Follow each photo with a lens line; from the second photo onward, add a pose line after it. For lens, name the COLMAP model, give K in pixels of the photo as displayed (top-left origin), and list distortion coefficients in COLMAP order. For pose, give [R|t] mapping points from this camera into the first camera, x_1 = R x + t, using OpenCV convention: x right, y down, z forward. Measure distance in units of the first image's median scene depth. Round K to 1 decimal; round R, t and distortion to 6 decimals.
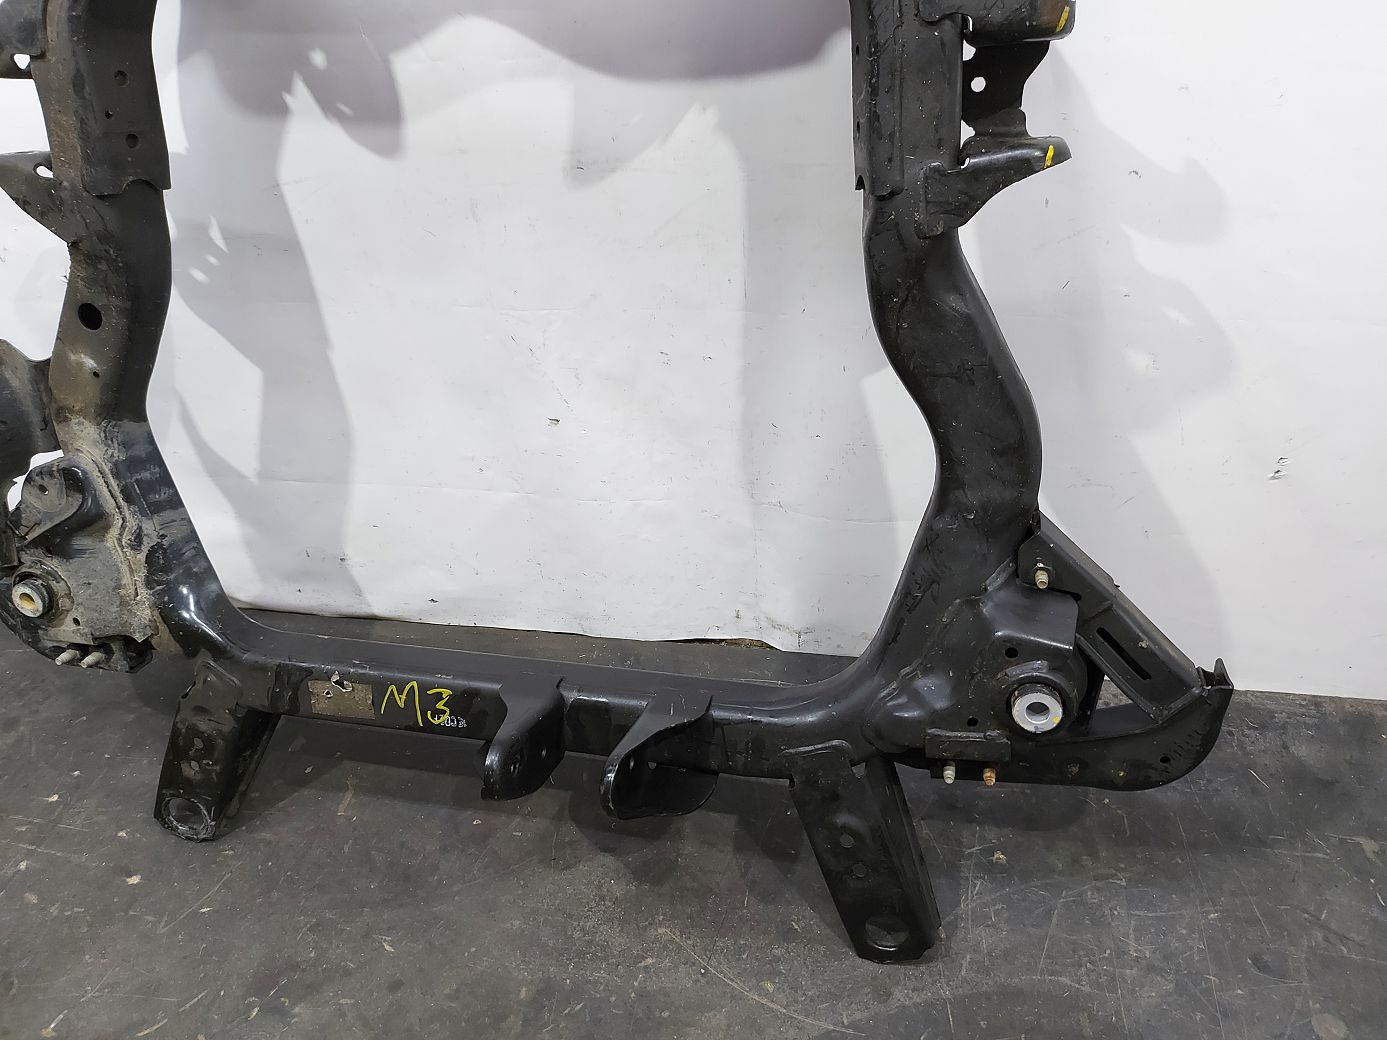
lens RADIAL K [[1001.7, 0, 693.5], [0, 1001.7, 520.0], [0, 0, 1]] dist [0.079858, -0.107042]
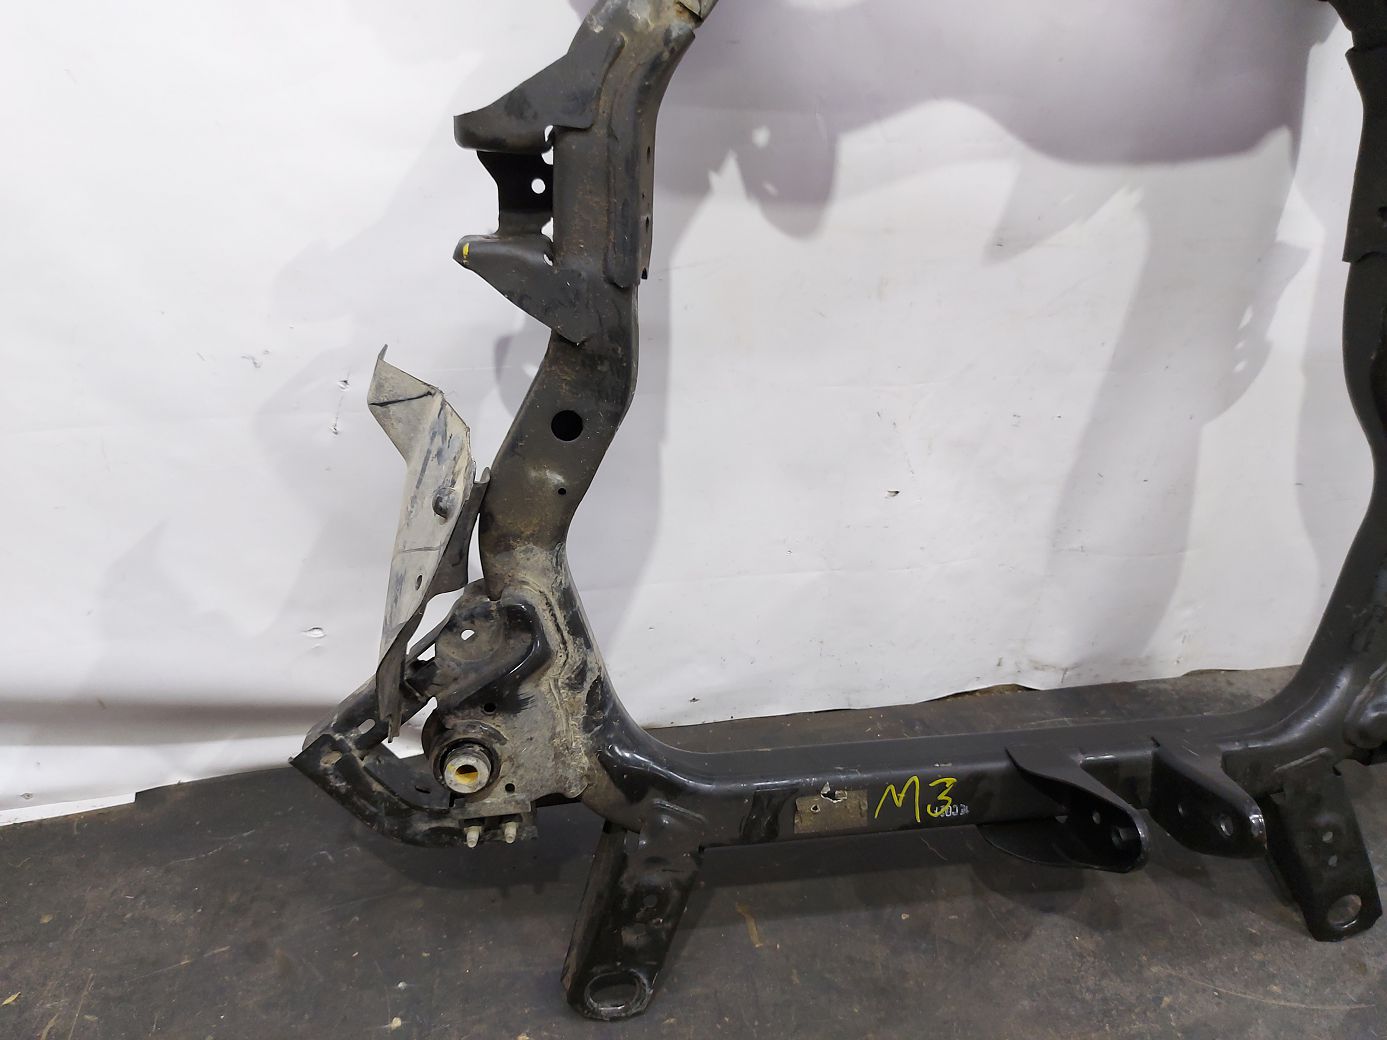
lens RADIAL K [[1004.0, 0, 693.5], [0, 1004.0, 520.0], [0, 0, 1]] dist [0.082730, -0.124414]
pose [[0.926138, -0.110392, 0.360669, -0.767995], [0.129452, 0.991160, -0.029041, -0.077203], [-0.354275, 0.073585, 0.932241, 0.161012]]
